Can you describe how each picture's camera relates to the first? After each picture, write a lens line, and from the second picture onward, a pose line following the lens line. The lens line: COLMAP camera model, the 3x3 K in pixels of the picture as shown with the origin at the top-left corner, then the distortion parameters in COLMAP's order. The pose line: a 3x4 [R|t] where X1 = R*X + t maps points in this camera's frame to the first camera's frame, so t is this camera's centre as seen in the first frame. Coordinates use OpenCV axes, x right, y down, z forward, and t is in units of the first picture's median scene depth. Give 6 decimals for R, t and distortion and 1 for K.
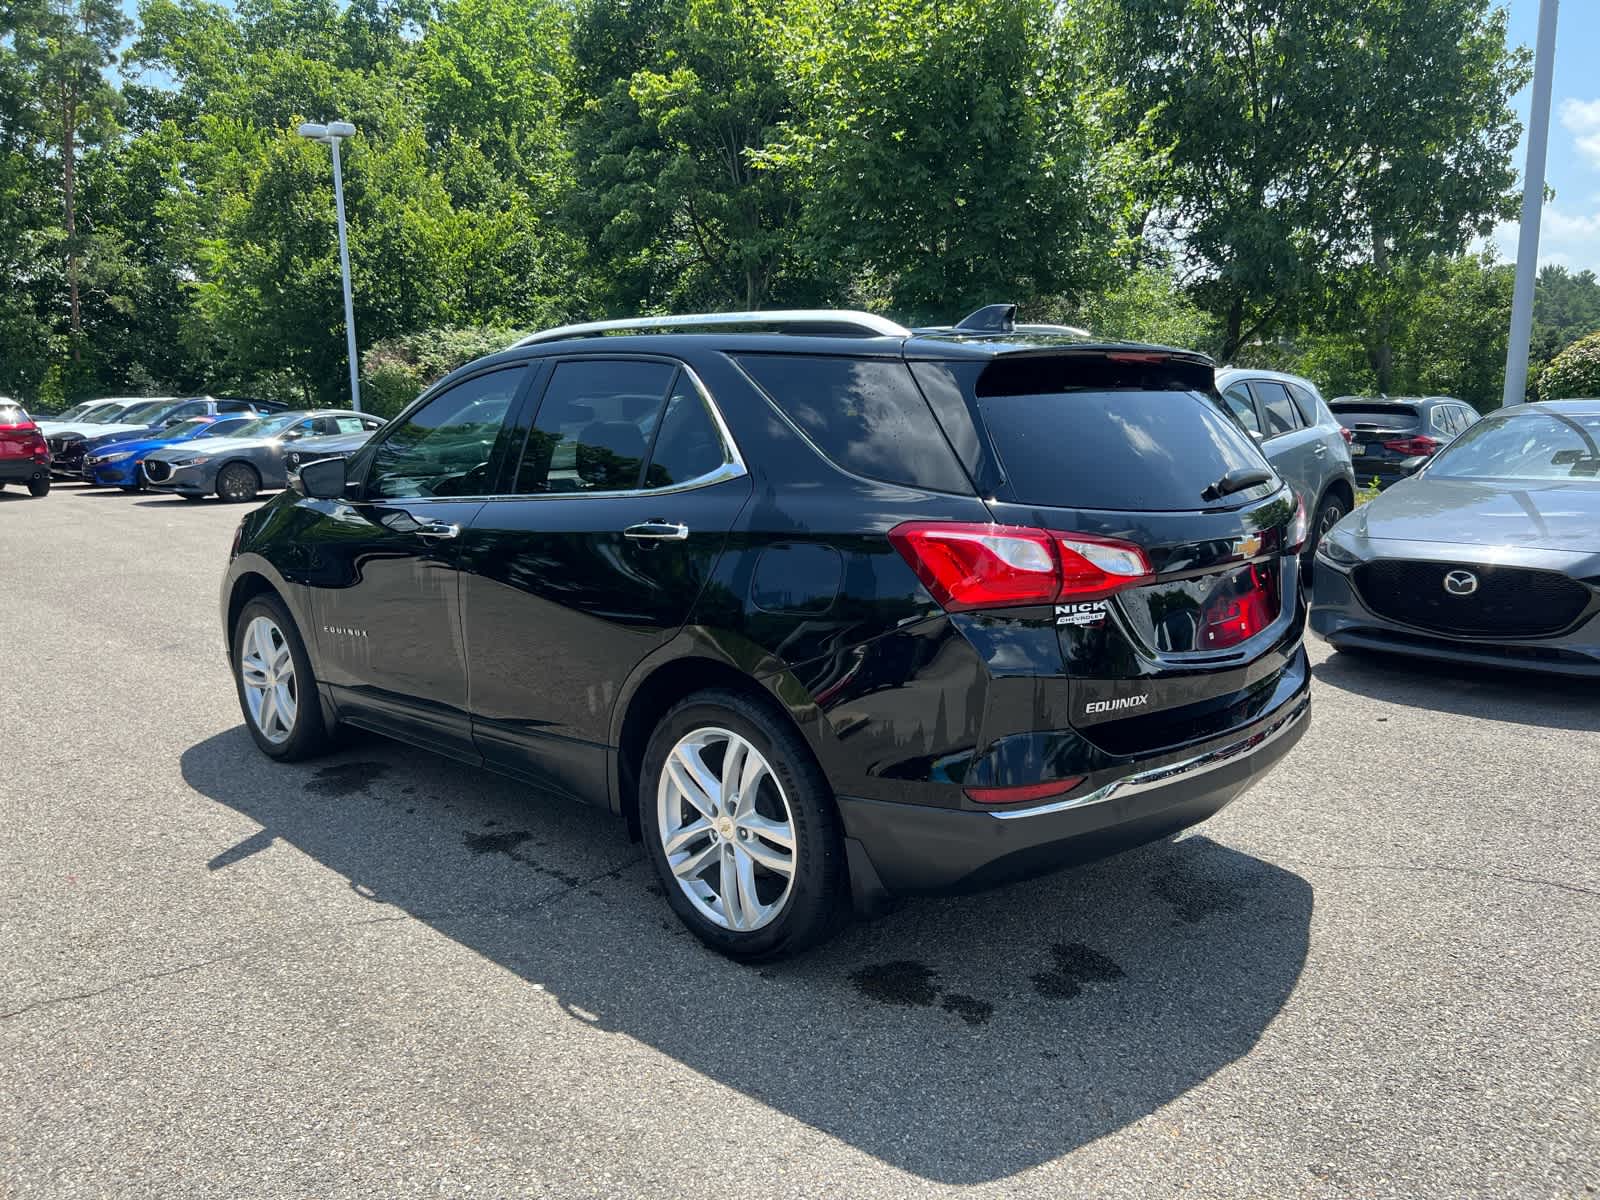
lens RADIAL K [[1199.0, 0, 802.9], [0, 1199.0, 608.5], [0, 0, 1]] dist [-0.001506, -0.019299]
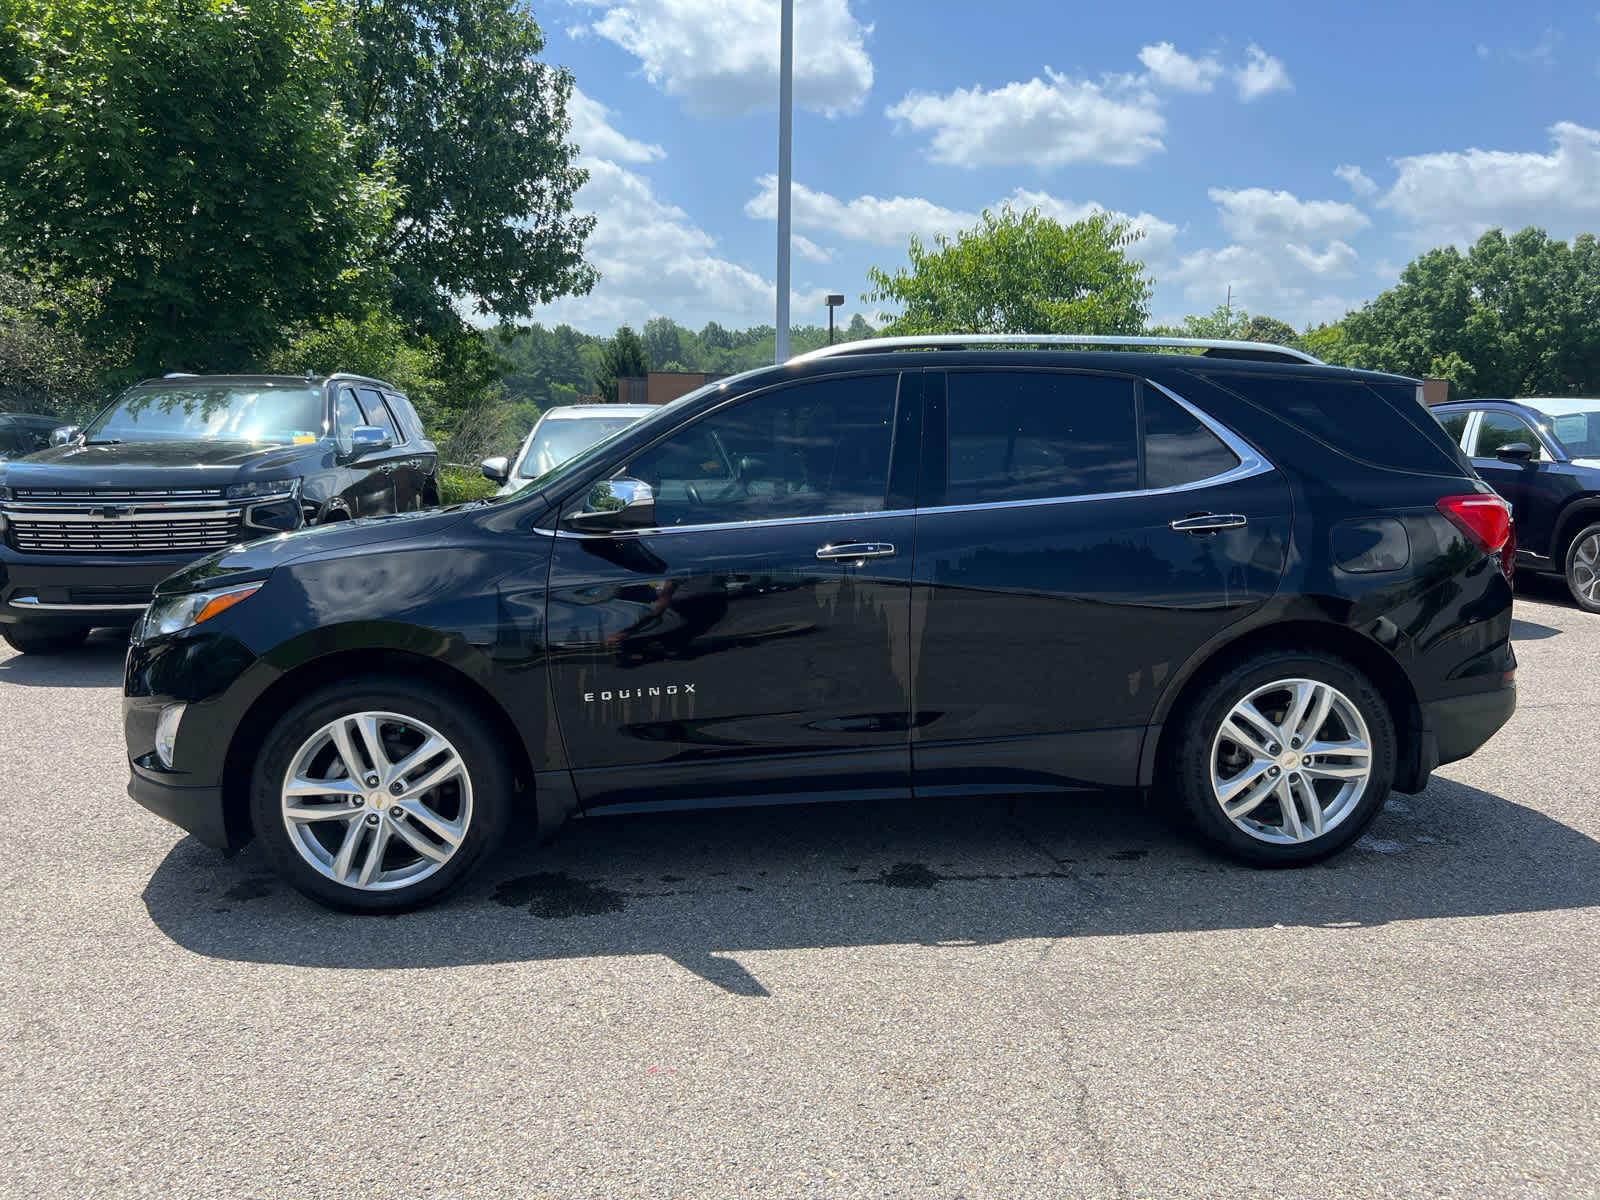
lens RADIAL K [[1199.0, 0, 836.1], [0, 1199.0, 632.7], [0, 0, 1]] dist [-0.001506, -0.019299]
pose [[0.628209, -0.099763, 0.771623, -1.029783], [0.115127, 0.992747, 0.034622, -0.037234], [-0.769480, 0.067084, 0.635138, 0.447638]]
